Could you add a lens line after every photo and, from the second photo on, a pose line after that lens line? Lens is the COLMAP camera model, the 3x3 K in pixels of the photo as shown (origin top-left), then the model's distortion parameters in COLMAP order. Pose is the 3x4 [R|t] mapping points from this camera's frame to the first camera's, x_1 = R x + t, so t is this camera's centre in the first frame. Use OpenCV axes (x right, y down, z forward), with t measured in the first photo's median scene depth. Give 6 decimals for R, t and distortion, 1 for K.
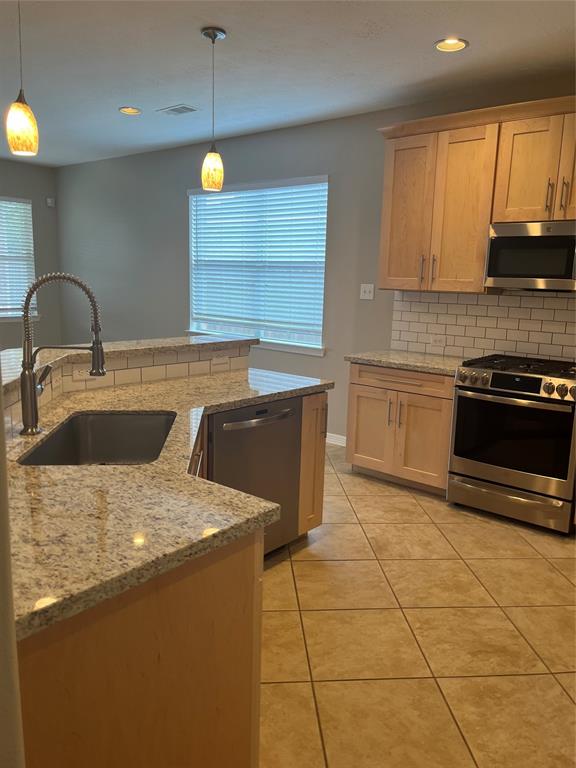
lens RADIAL K [[583.9, 0, 294.8], [0, 583.9, 379.7], [0, 0, 1]] dist [0.058976, -0.076501]
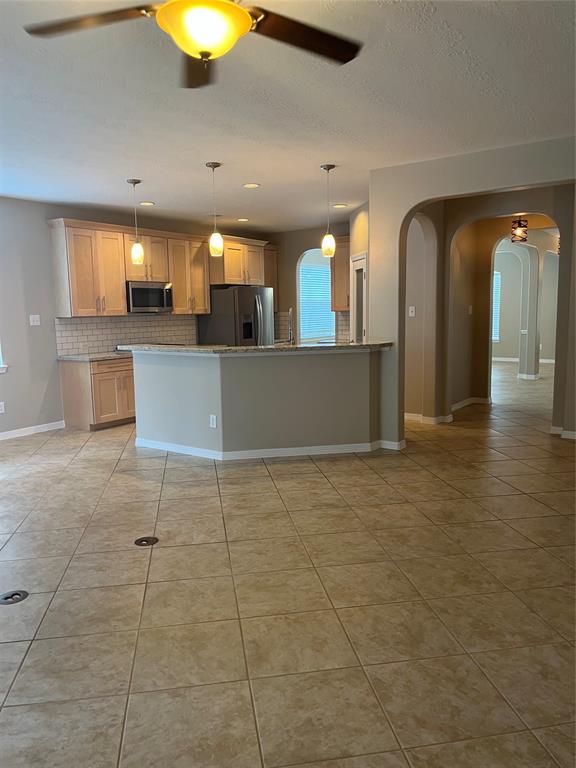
lens RADIAL K [[583.9, 0, 285.9], [0, 583.9, 385.3], [0, 0, 1]] dist [0.058976, -0.076501]
pose [[-0.080564, -0.160784, 0.983696, -1.818108], [0.189715, 0.966390, 0.173492, -0.170631], [-0.978528, 0.200599, -0.047353, 0.649834]]
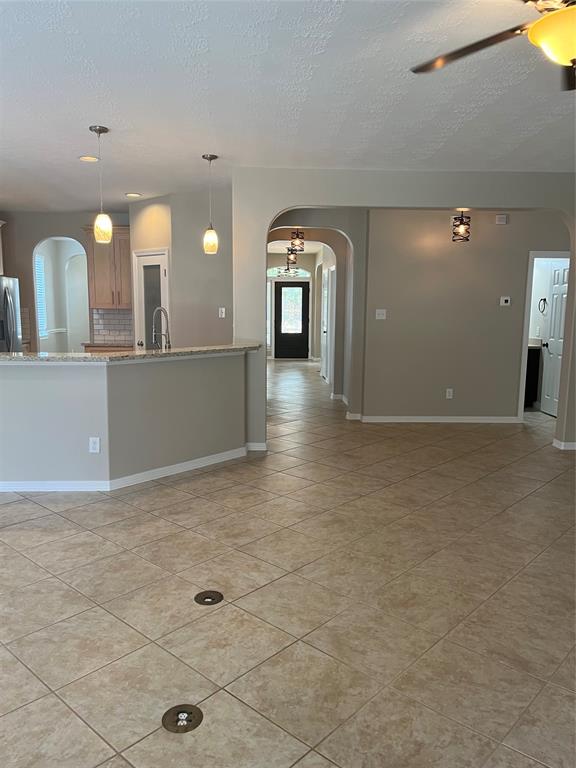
lens RADIAL K [[583.9, 0, 283.6], [0, 583.9, 384.6], [0, 0, 1]] dist [0.058976, -0.076501]
pose [[-0.679148, -0.137846, 0.720941, -1.465545], [0.098187, 0.956318, 0.275347, -0.277383], [-0.727404, 0.257788, -0.635947, 1.254380]]
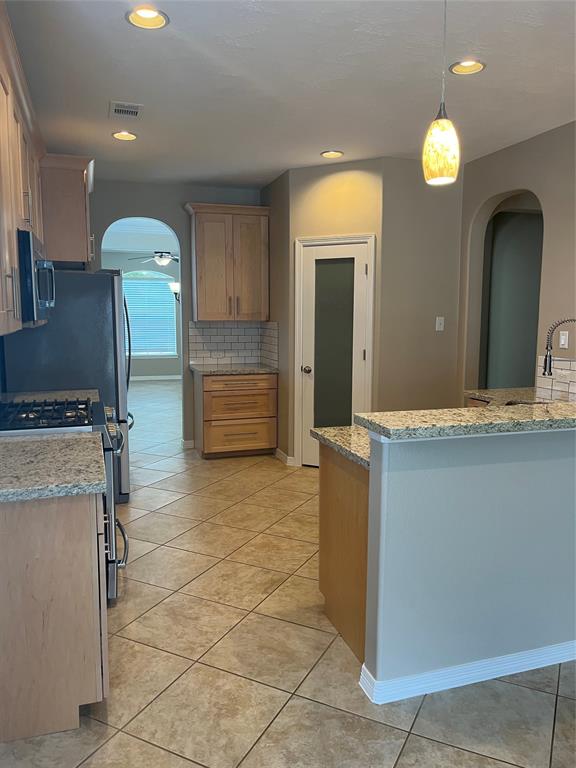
lens RADIAL K [[583.9, 0, 265.3], [0, 583.9, 387.9], [0, 0, 1]] dist [0.058976, -0.076501]
pose [[-0.829117, -0.107965, 0.548551, -0.311509], [0.067660, 0.954587, 0.290147, -0.282366], [-0.554965, 0.277680, -0.784160, 1.475348]]
